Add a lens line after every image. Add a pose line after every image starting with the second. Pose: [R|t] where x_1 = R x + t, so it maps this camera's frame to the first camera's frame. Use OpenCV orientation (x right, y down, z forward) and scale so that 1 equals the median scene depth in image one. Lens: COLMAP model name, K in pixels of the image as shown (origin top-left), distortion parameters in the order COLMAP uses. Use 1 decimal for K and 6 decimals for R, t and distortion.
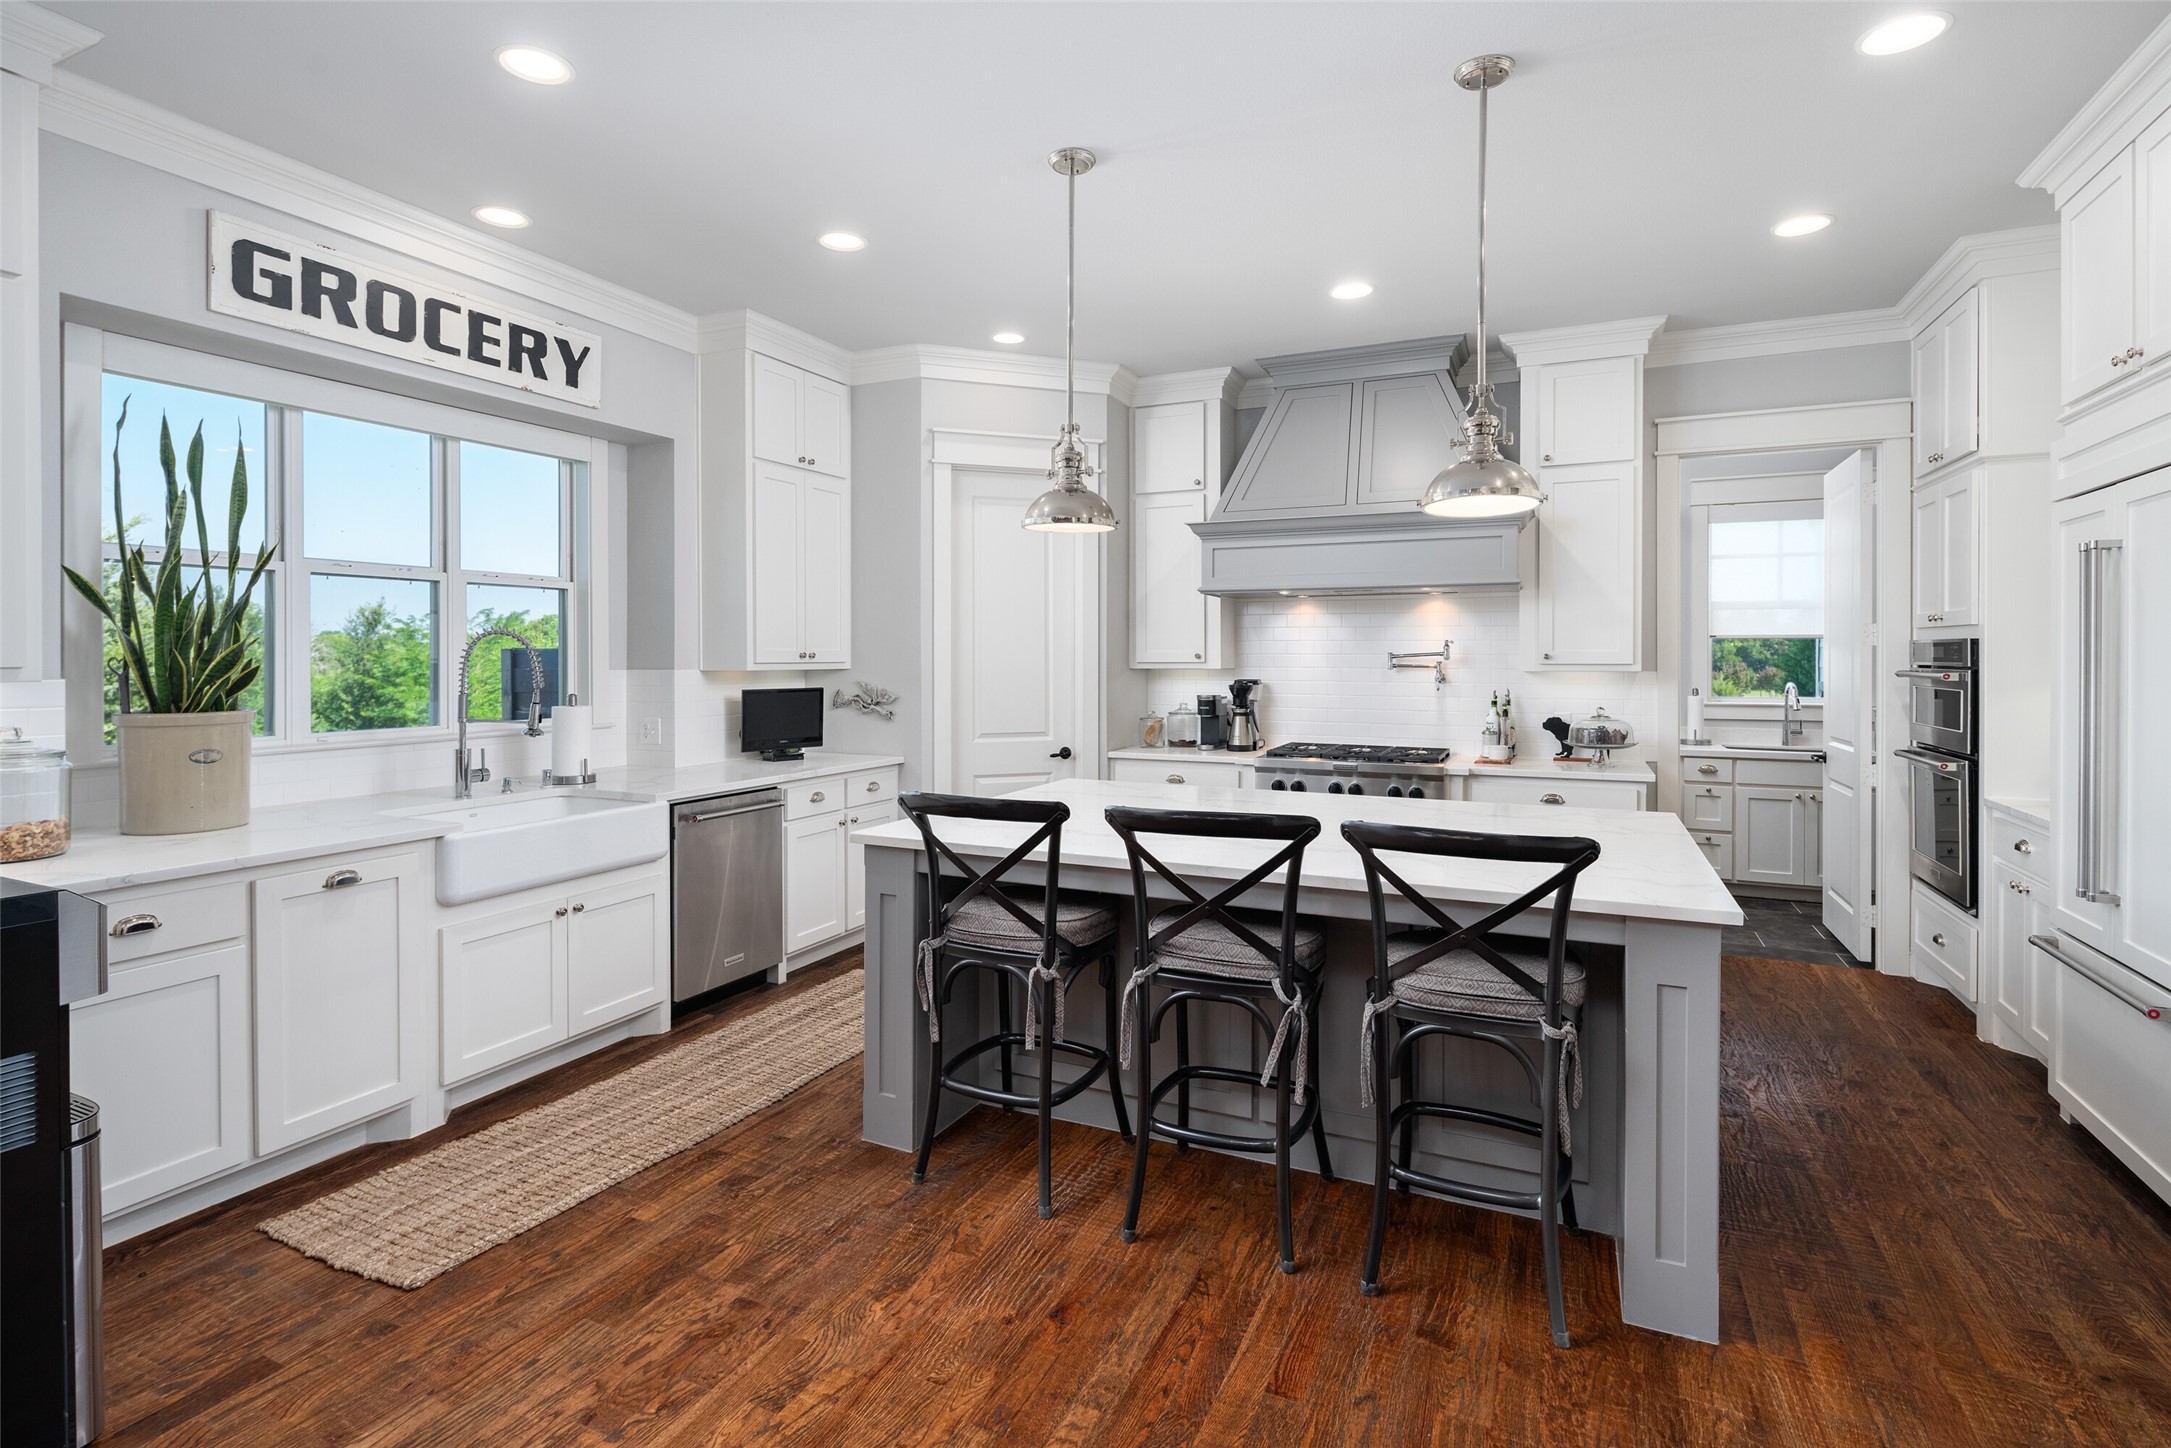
lens RADIAL K [[1058.5, 0, 1067.5], [0, 1058.5, 659.7], [0, 0, 1]] dist [0.004742, -0.003780]
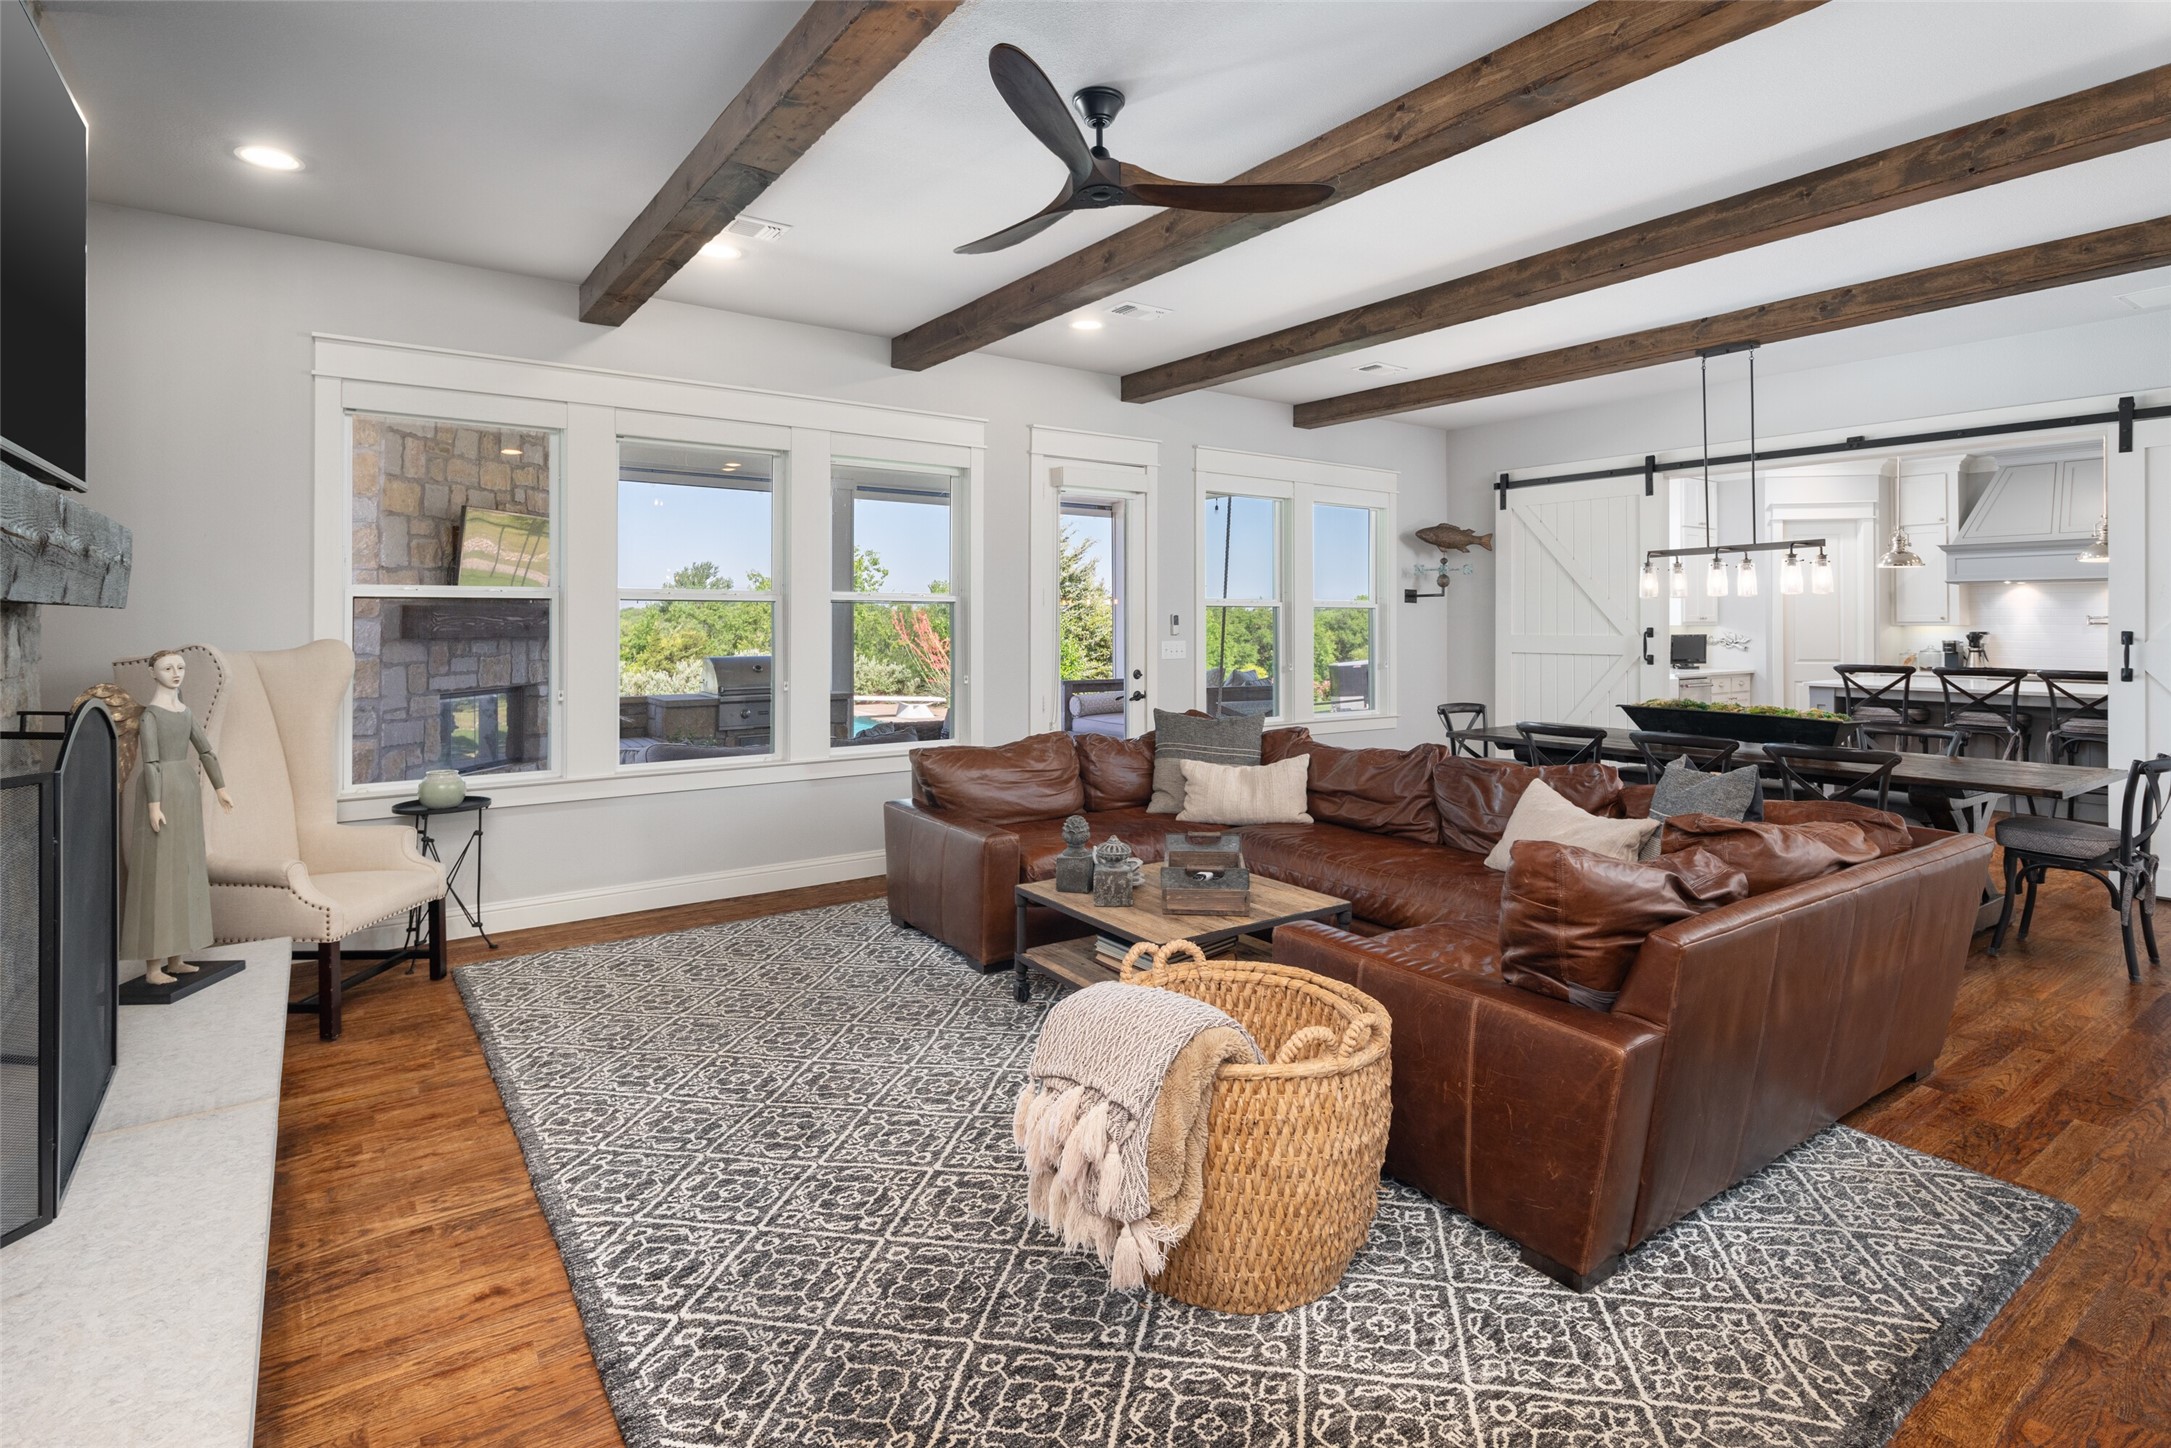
lens RADIAL K [[1058.5, 0, 1049.7], [0, 1058.5, 613.5], [0, 0, 1]] dist [0.004742, -0.003780]
pose [[0.864189, -0.010041, -0.503067, -0.458785], [0.004437, 0.999914, -0.012336, 0.005880], [0.503147, 0.008429, 0.864160, -2.132336]]
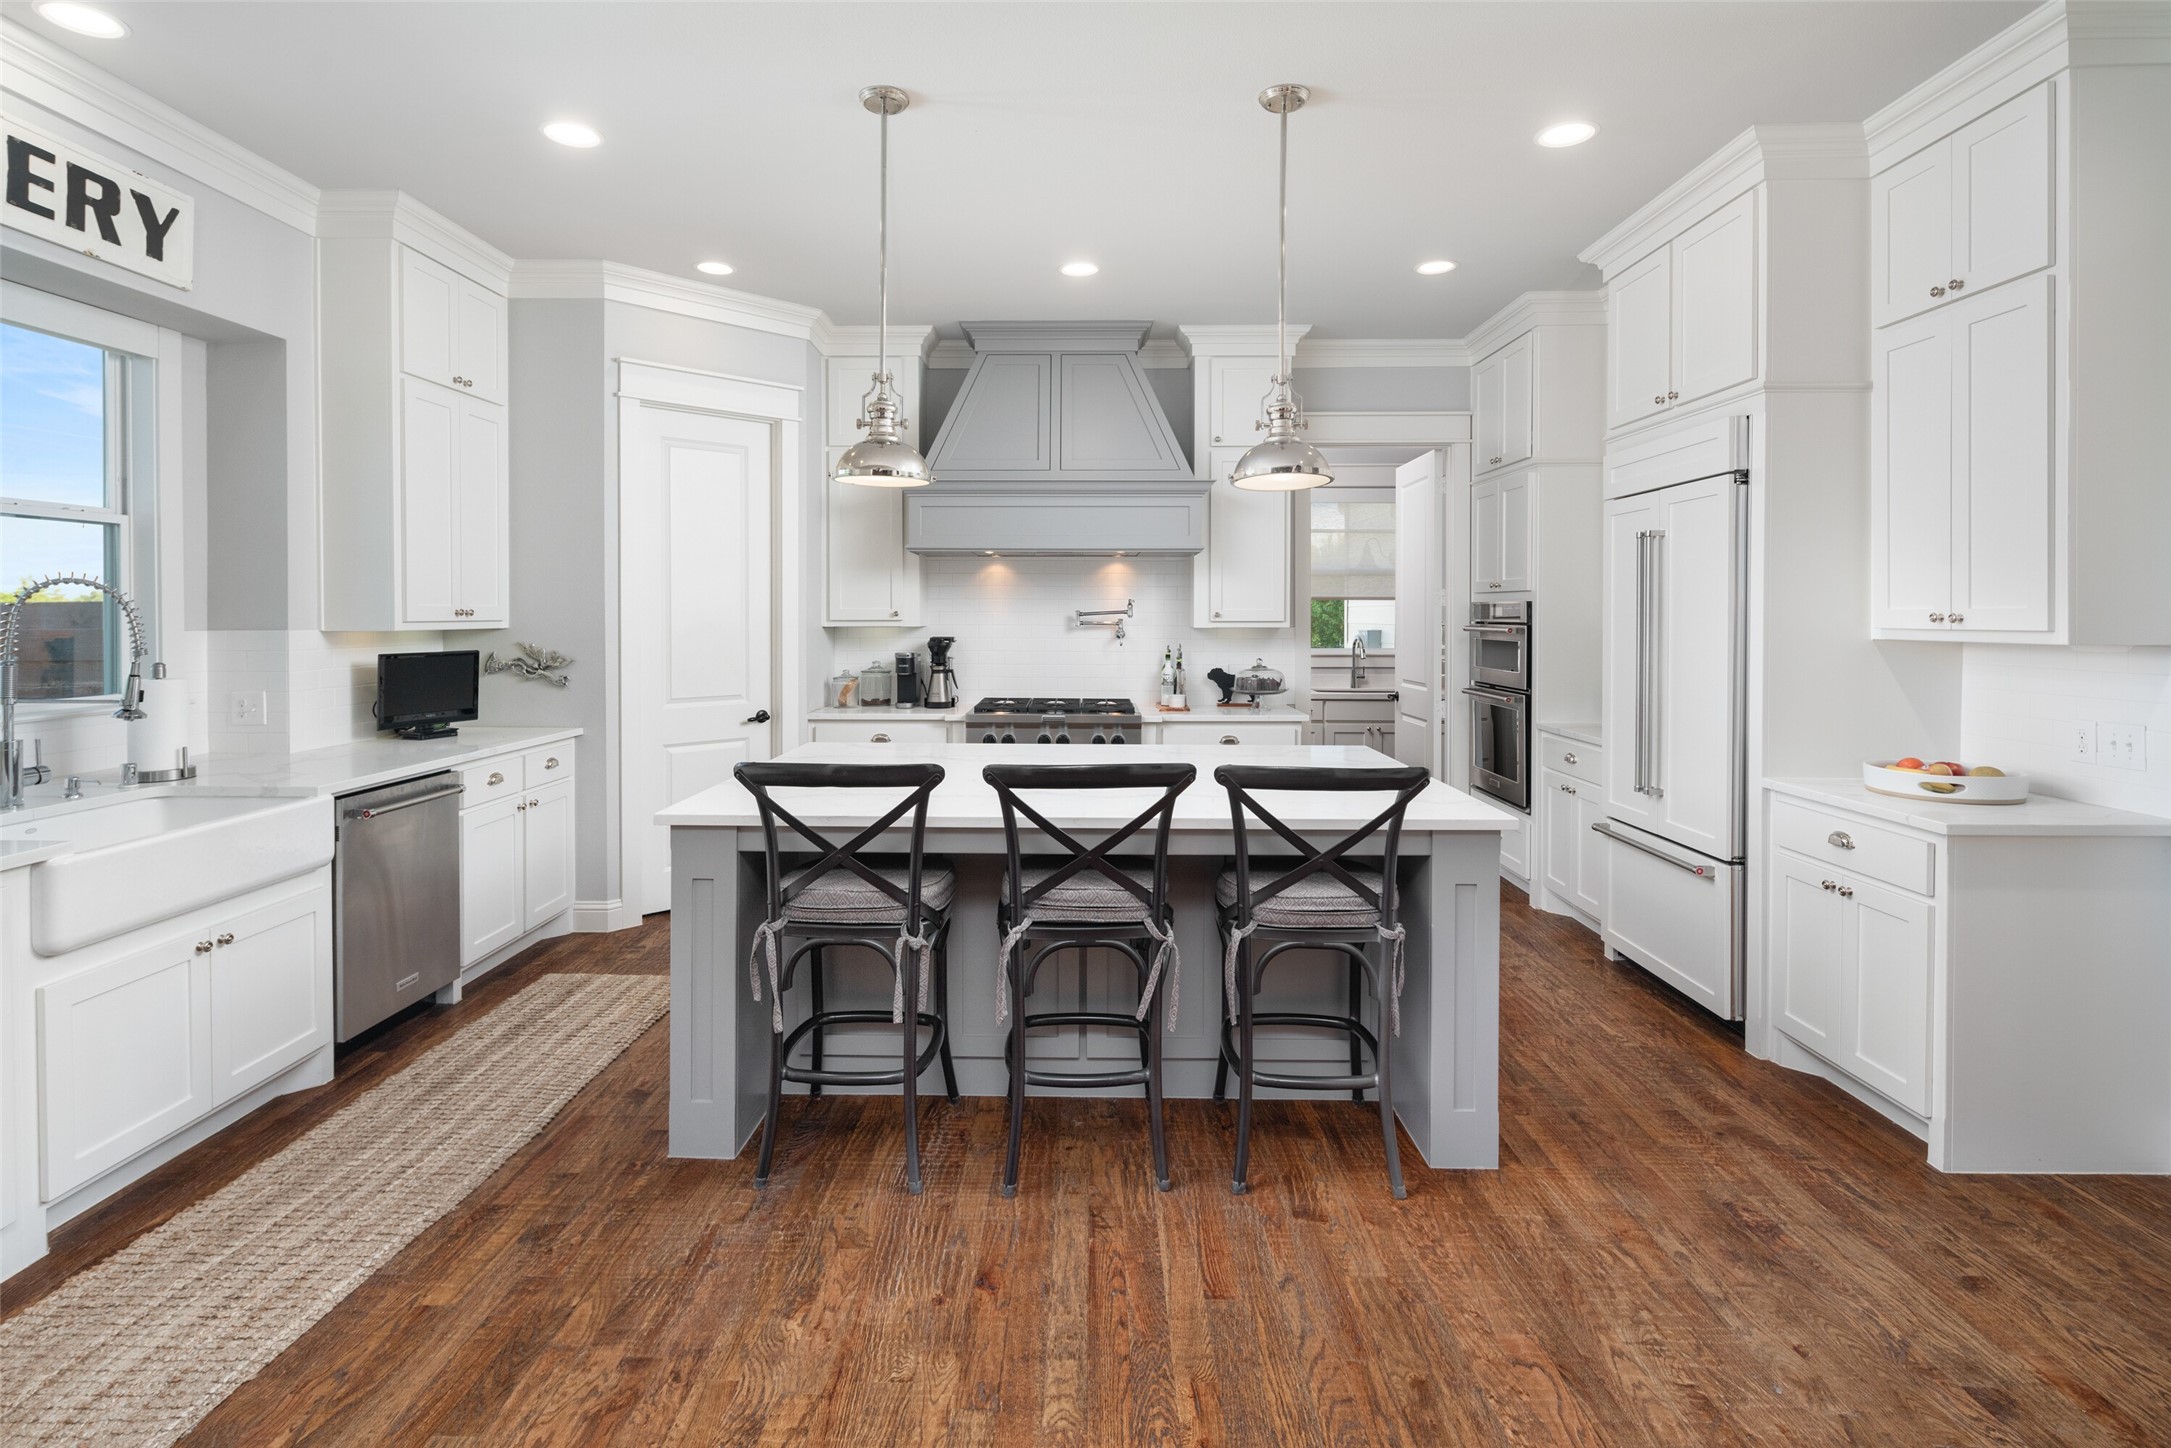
lens RADIAL K [[1058.5, 0, 1071.6], [0, 1058.5, 623.0], [0, 0, 1]] dist [0.004742, -0.003780]
pose [[0.913254, -0.002295, 0.407384, -0.222075], [0.000061, 0.999985, 0.005497, -0.000504], [-0.407391, -0.004996, 0.913240, 0.045926]]
